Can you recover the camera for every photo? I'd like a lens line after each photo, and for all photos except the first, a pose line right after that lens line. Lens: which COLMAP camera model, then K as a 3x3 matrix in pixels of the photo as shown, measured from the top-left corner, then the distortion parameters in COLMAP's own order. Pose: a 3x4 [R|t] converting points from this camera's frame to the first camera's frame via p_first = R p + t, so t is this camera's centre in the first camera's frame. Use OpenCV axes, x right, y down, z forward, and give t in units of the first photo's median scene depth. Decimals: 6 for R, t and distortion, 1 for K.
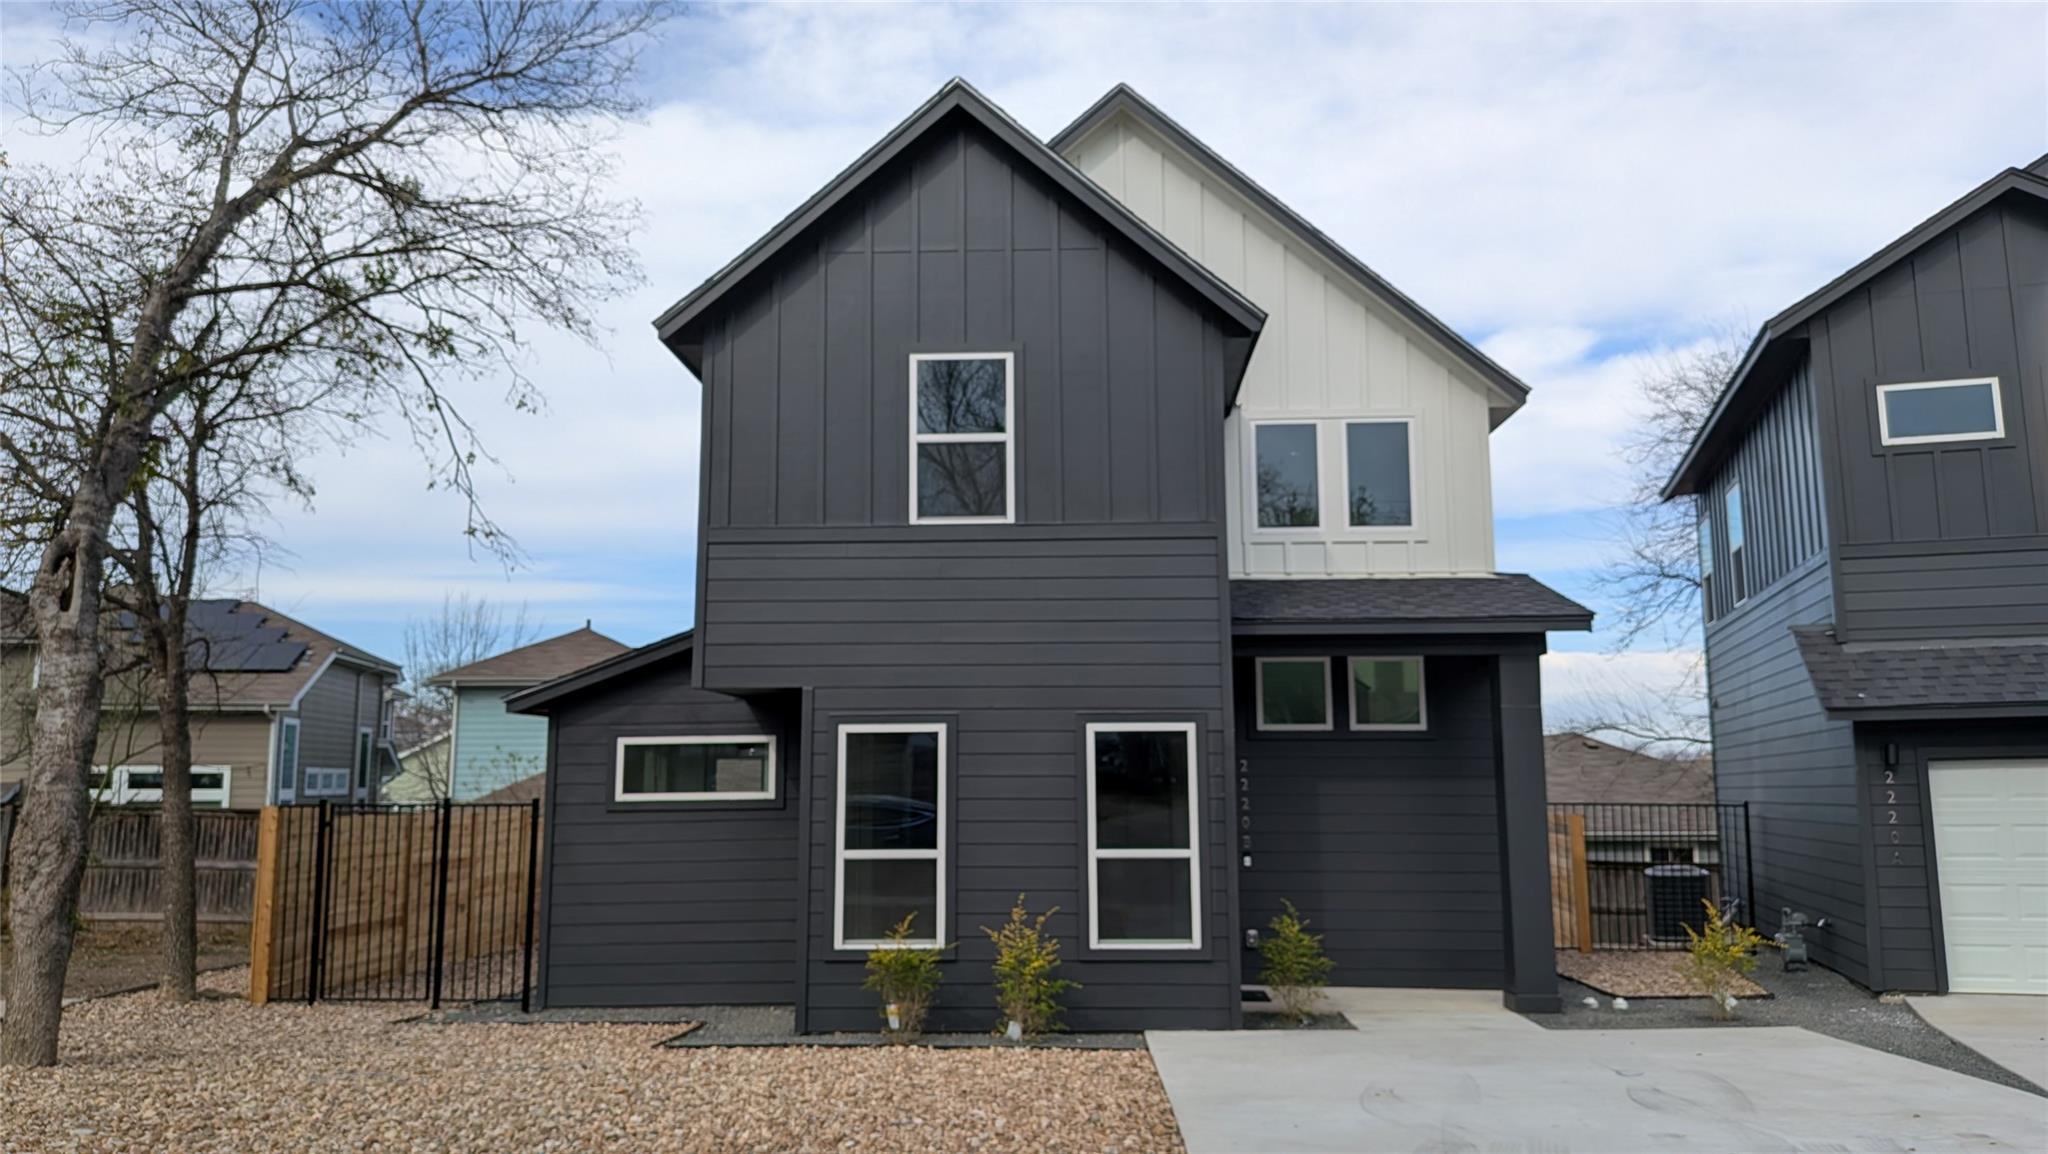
lens RADIAL K [[1514.4, 0, 1045.7], [0, 1514.4, 566.3], [0, 0, 1]] dist [0.018743, -0.058465]
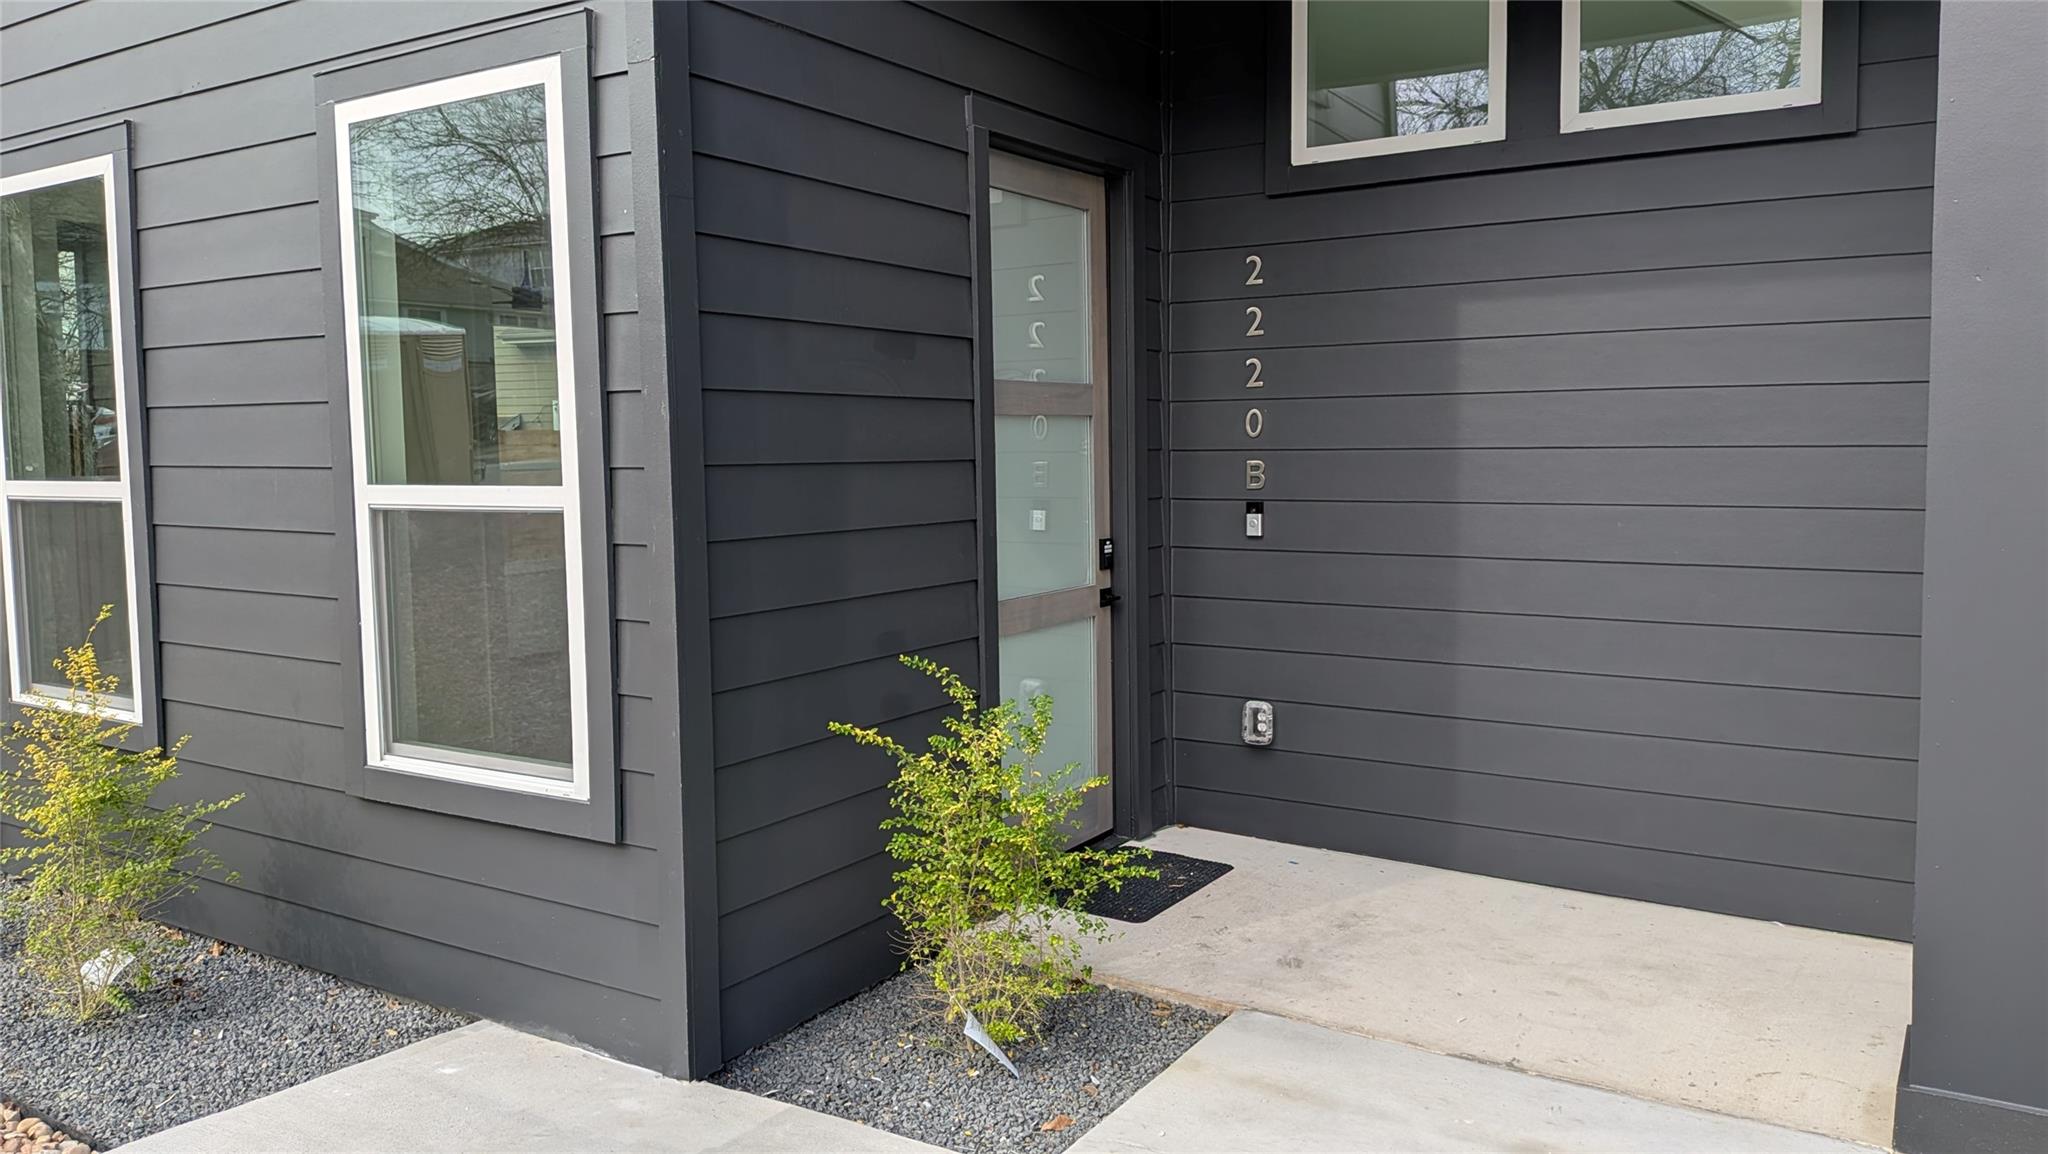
lens RADIAL K [[1514.4, 0, 1030.1], [0, 1514.4, 582.6], [0, 0, 1]] dist [0.018743, -0.058465]
pose [[0.858500, 0.040738, -0.511194, 0.320144], [0.083098, 0.972614, 0.217065, 0.142581], [0.506037, -0.228829, 0.831603, 0.763131]]
